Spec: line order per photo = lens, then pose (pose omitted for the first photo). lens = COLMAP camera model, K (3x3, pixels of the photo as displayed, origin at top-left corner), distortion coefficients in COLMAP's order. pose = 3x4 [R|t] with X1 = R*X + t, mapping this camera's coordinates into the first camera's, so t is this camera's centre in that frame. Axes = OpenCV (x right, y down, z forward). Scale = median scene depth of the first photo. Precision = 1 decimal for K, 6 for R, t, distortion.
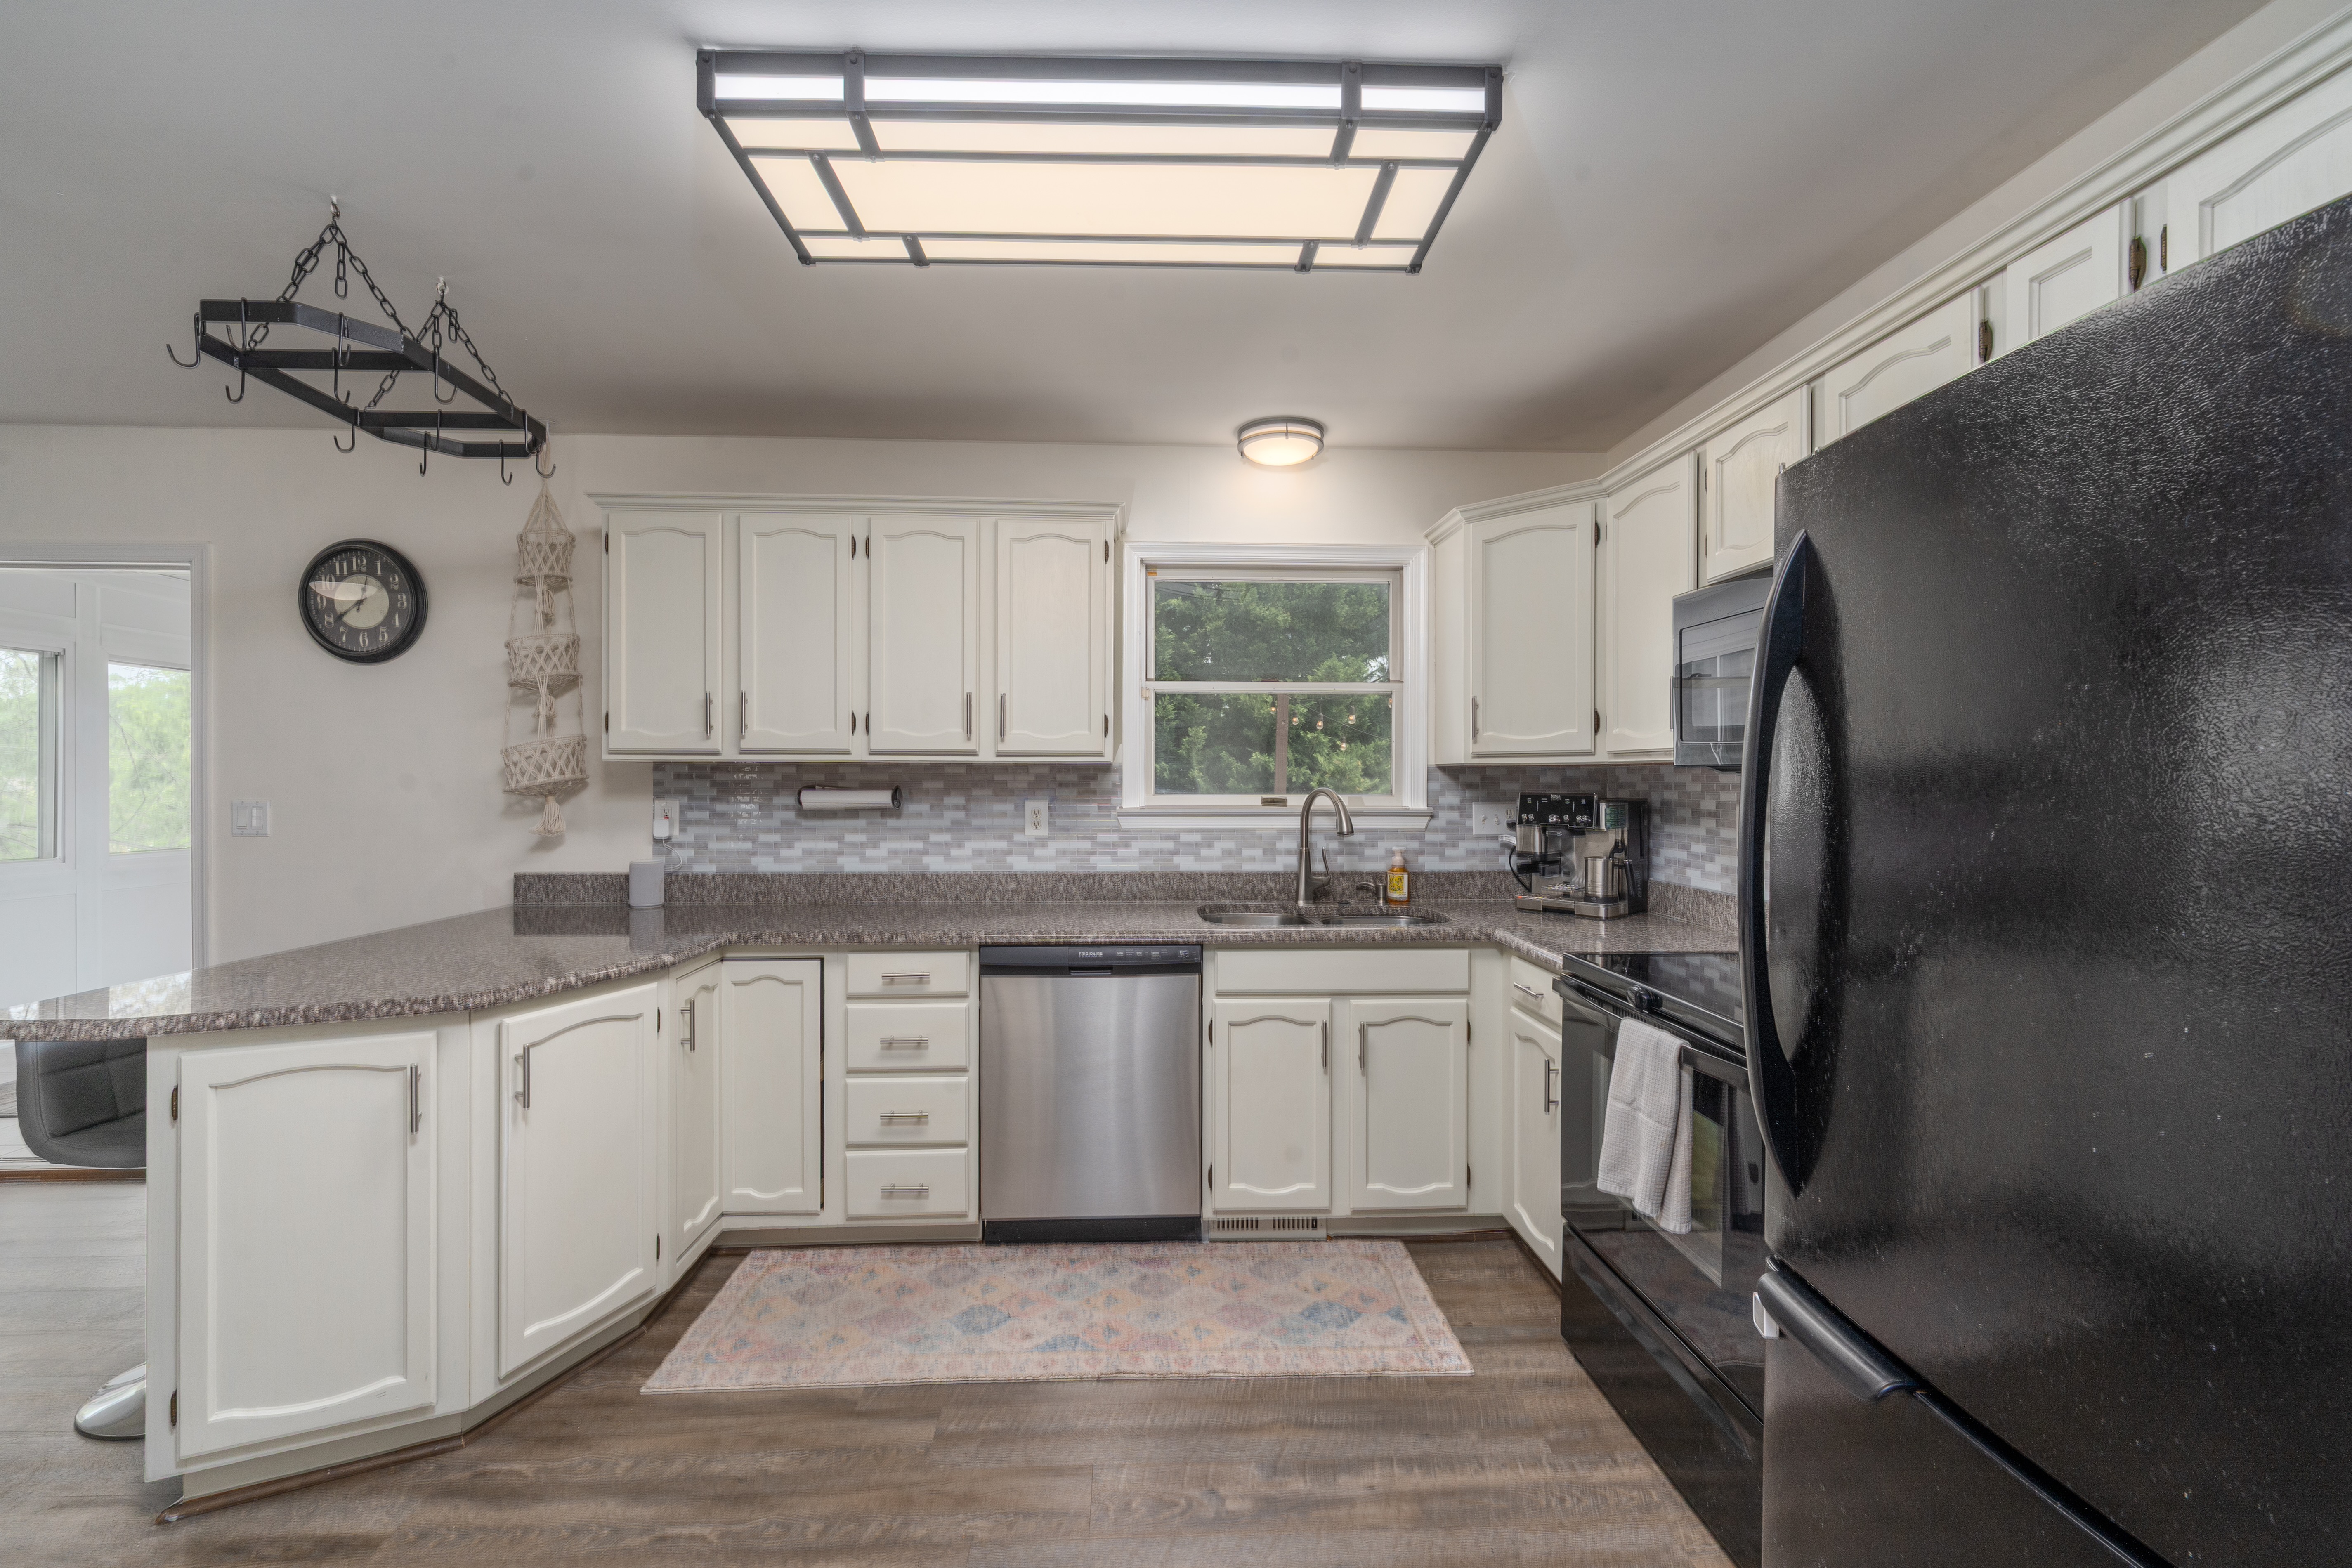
lens RADIAL K [[975.2, 0, 1176.0], [0, 975.2, 784.0], [0, 0, 1]] dist [-0.000728, -0.000152]
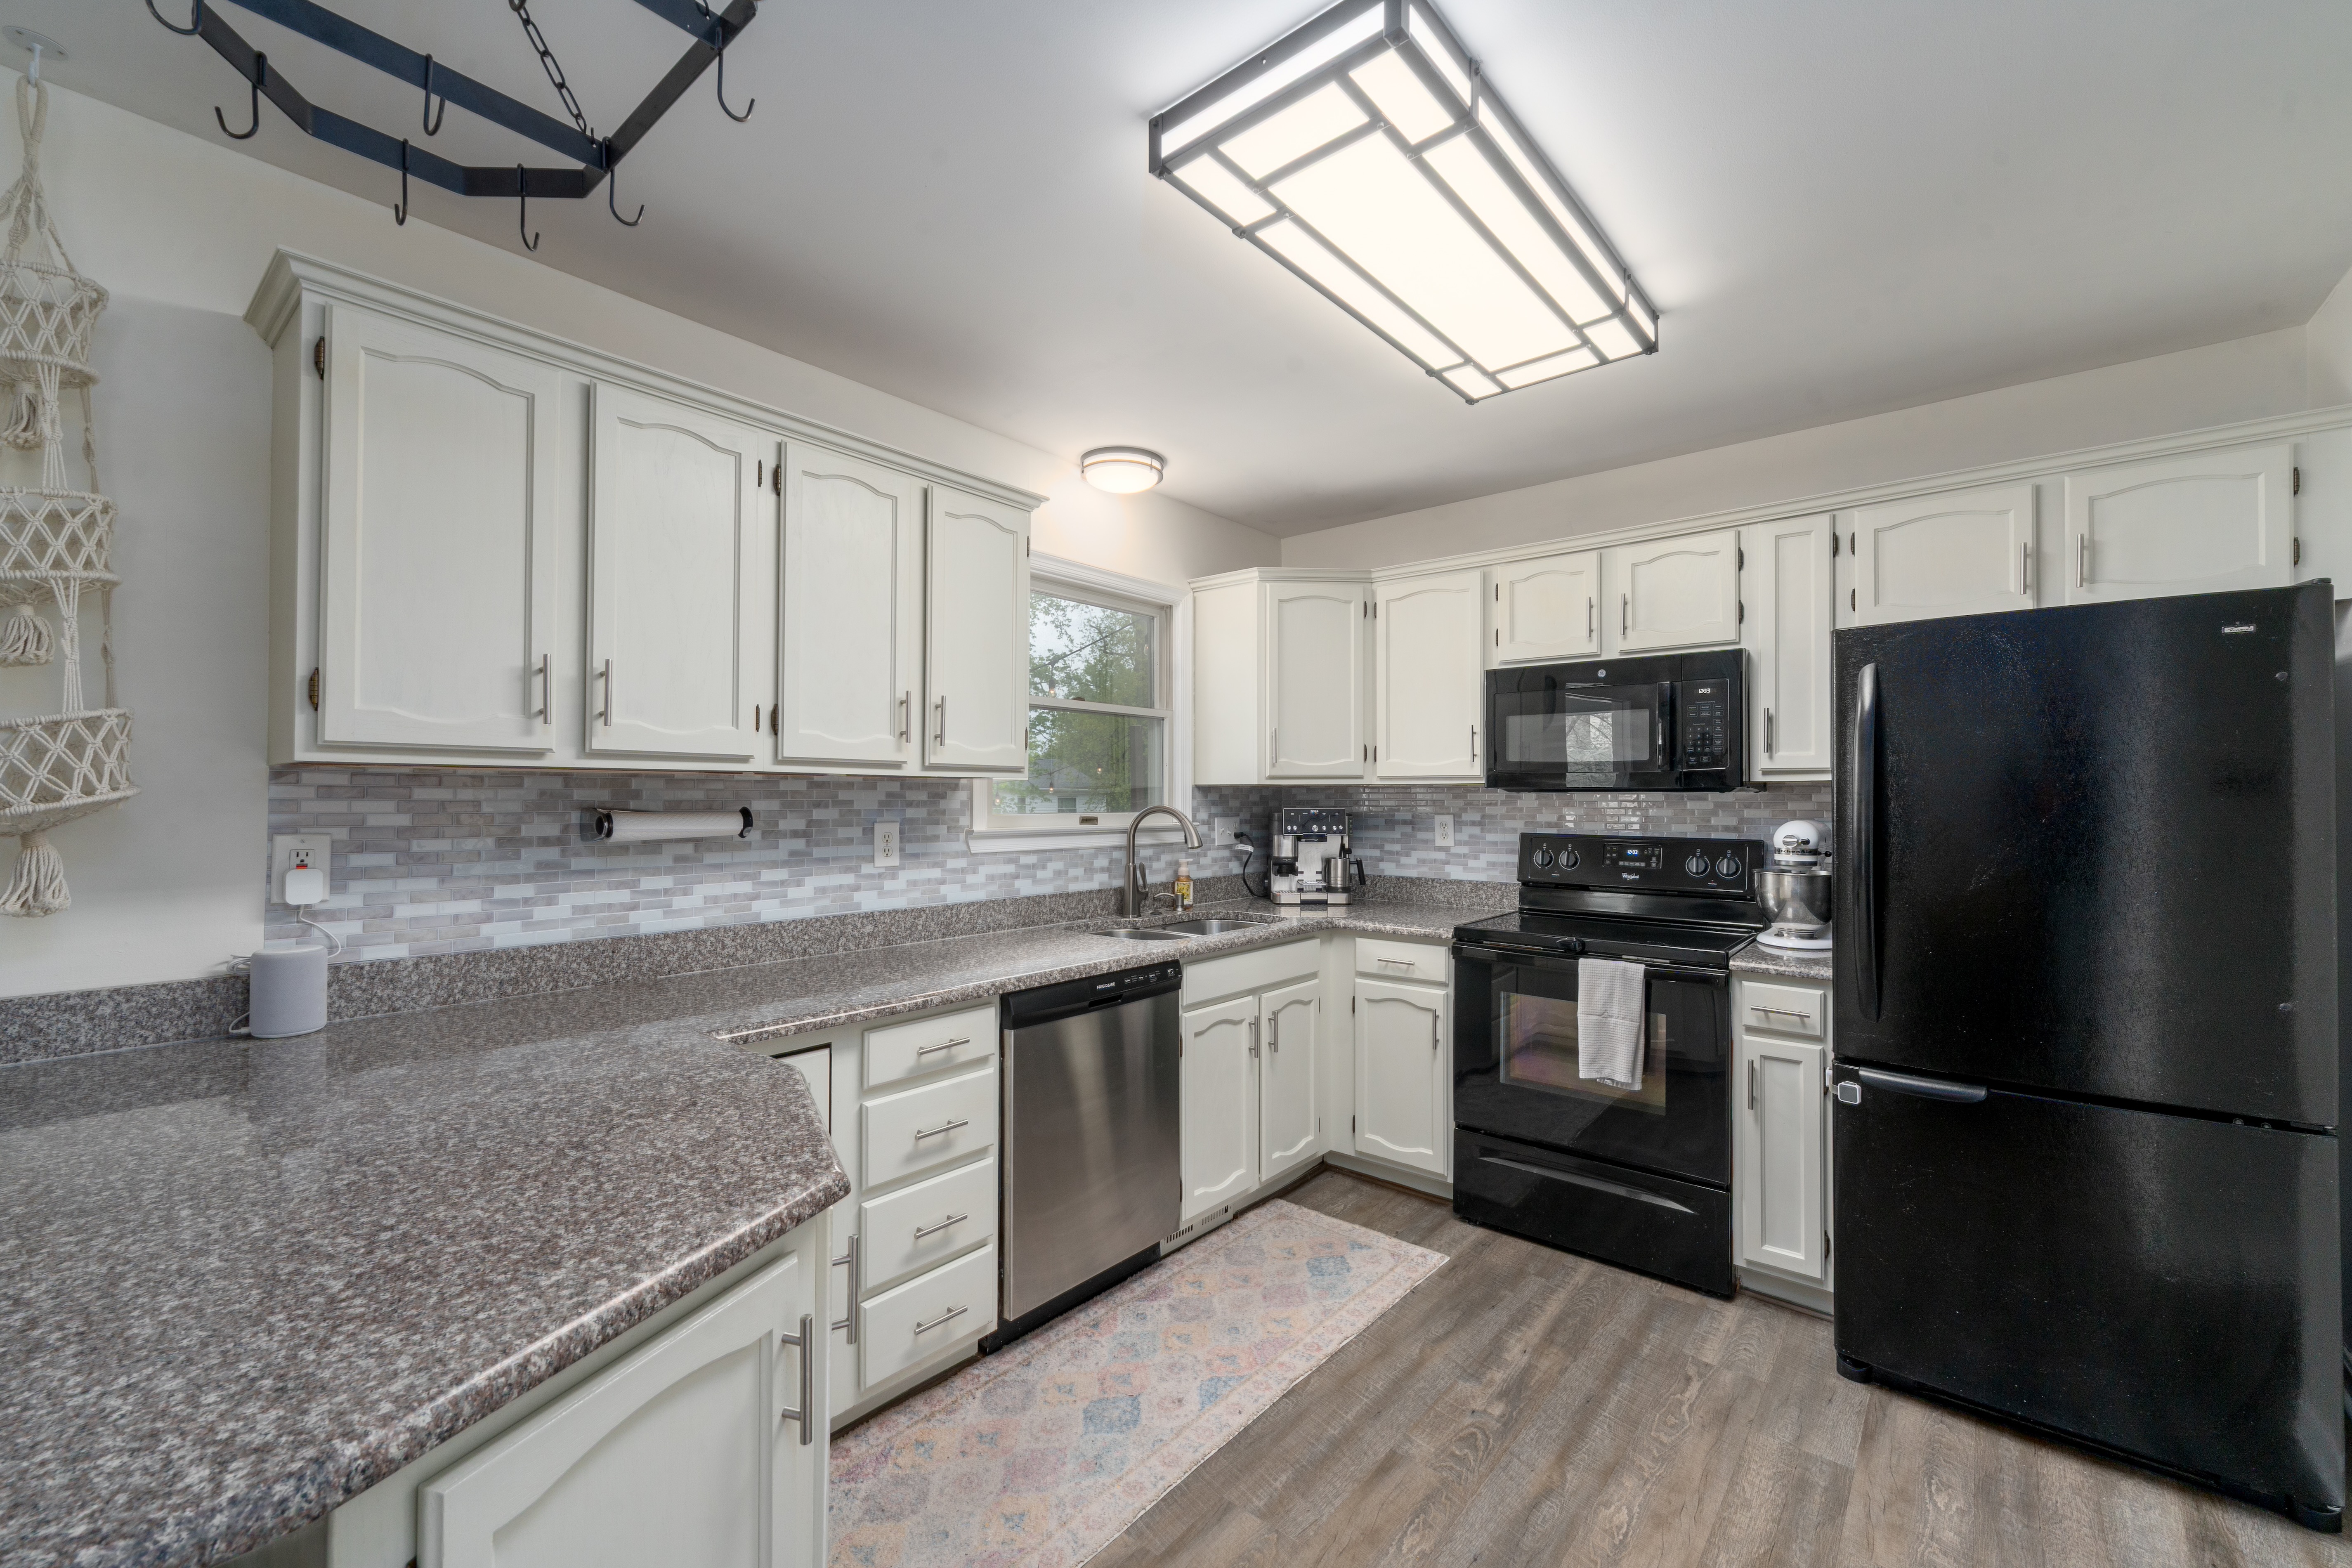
lens RADIAL K [[958.6, 0, 1176.0], [0, 958.6, 784.0], [0, 0, 1]] dist [-0.003477, -0.000612]
pose [[0.673824, 0.010412, 0.738818, -0.601022], [0.004612, 0.999822, -0.018296, -0.000352], [-0.738877, 0.015736, 0.673656, 0.277861]]
